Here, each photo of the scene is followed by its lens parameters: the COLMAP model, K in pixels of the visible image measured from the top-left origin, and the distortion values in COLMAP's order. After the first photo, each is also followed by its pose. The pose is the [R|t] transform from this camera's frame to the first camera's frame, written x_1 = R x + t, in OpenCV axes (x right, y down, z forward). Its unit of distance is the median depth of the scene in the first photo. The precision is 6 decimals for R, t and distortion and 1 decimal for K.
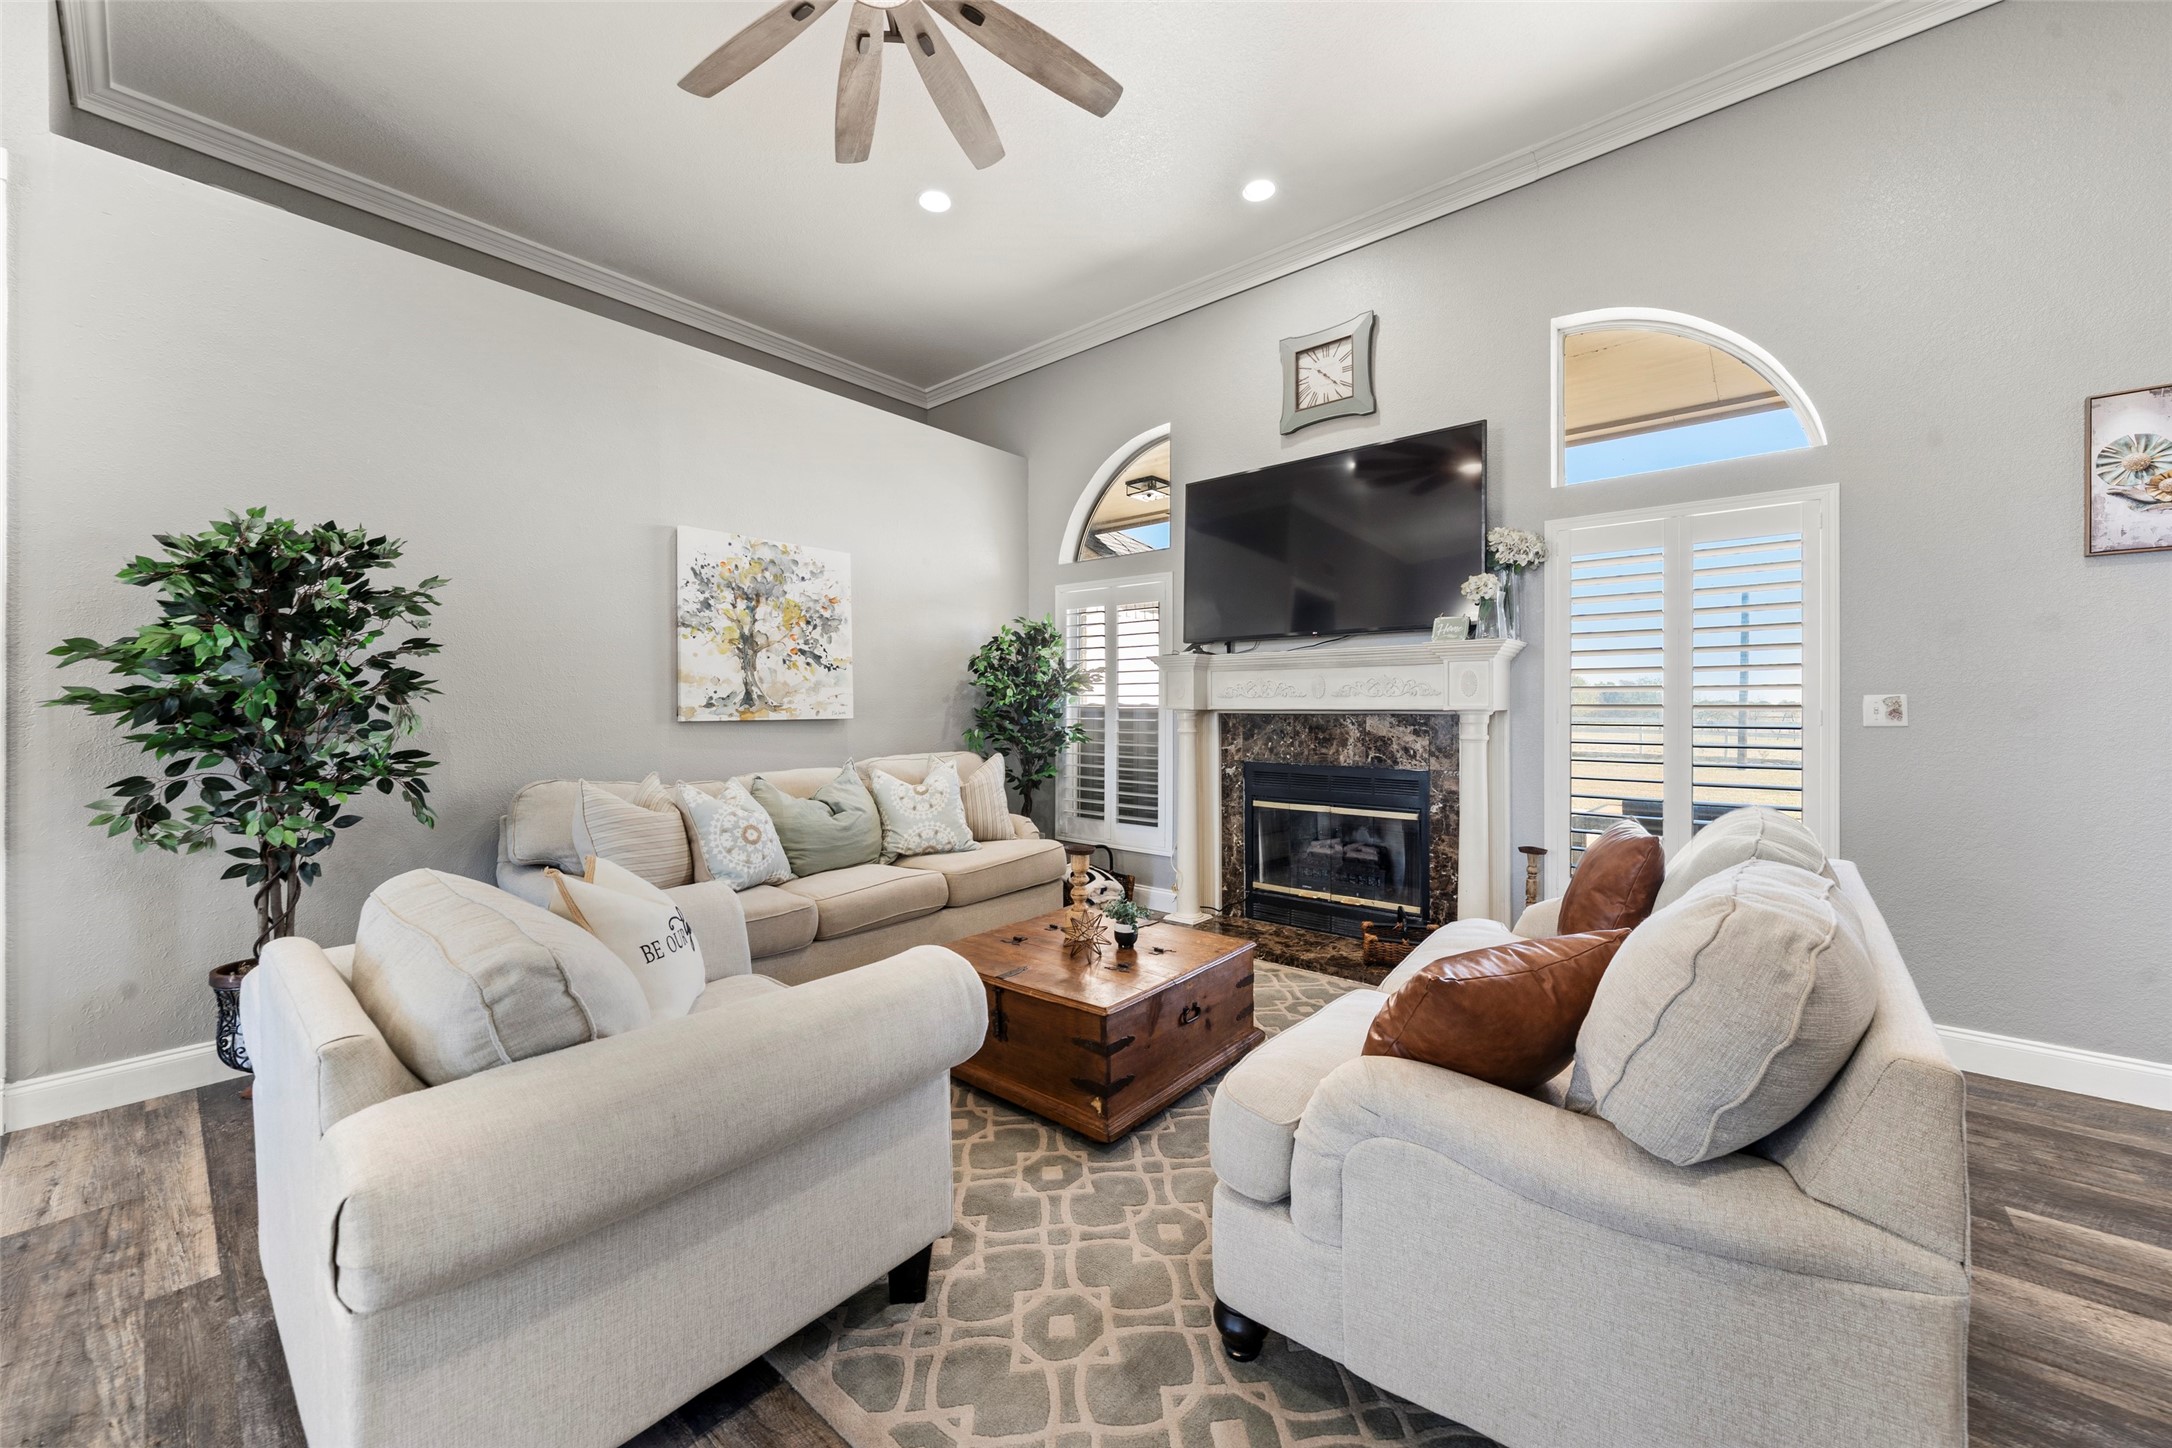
lens RADIAL K [[809.8, 0, 1083.9], [0, 809.8, 712.5], [0, 0, 1]] dist [-0.001560, -0.000049]
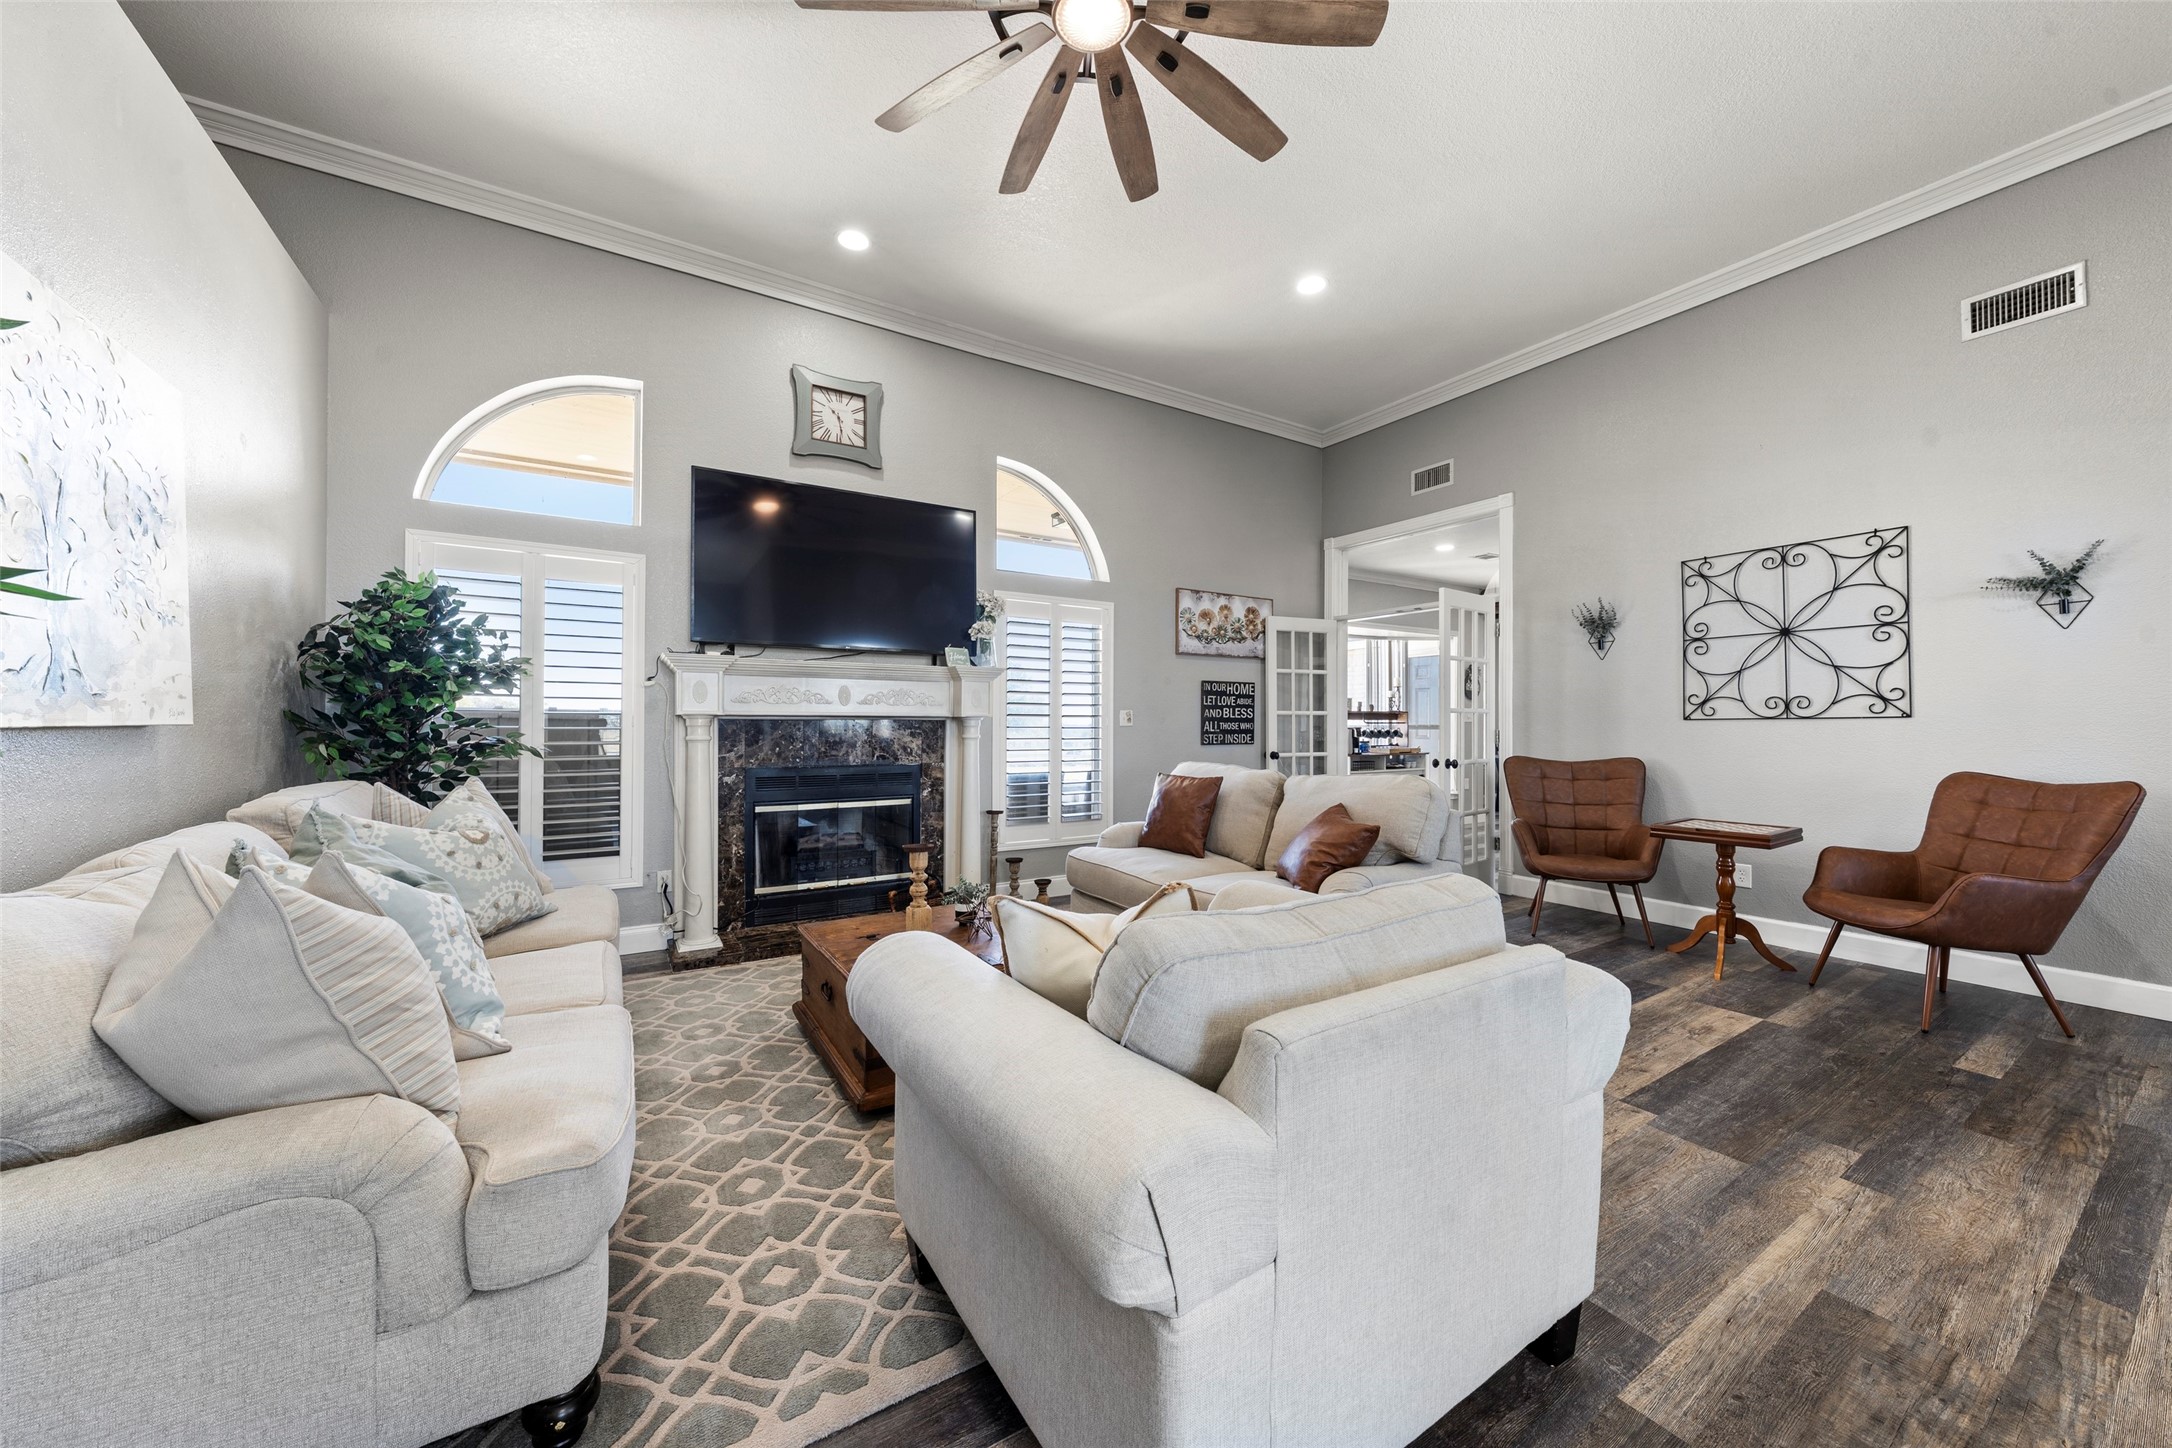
lens RADIAL K [[769.2, 0, 1085.4], [0, 769.2, 722.2], [0, 0, 1]] dist [0.001004, 0.000013]
pose [[0.296831, 0.002455, 0.954927, -0.603337], [0.002128, 0.999993, -0.003232, 0.008868], [-0.954928, 0.002992, 0.296824, 0.348620]]
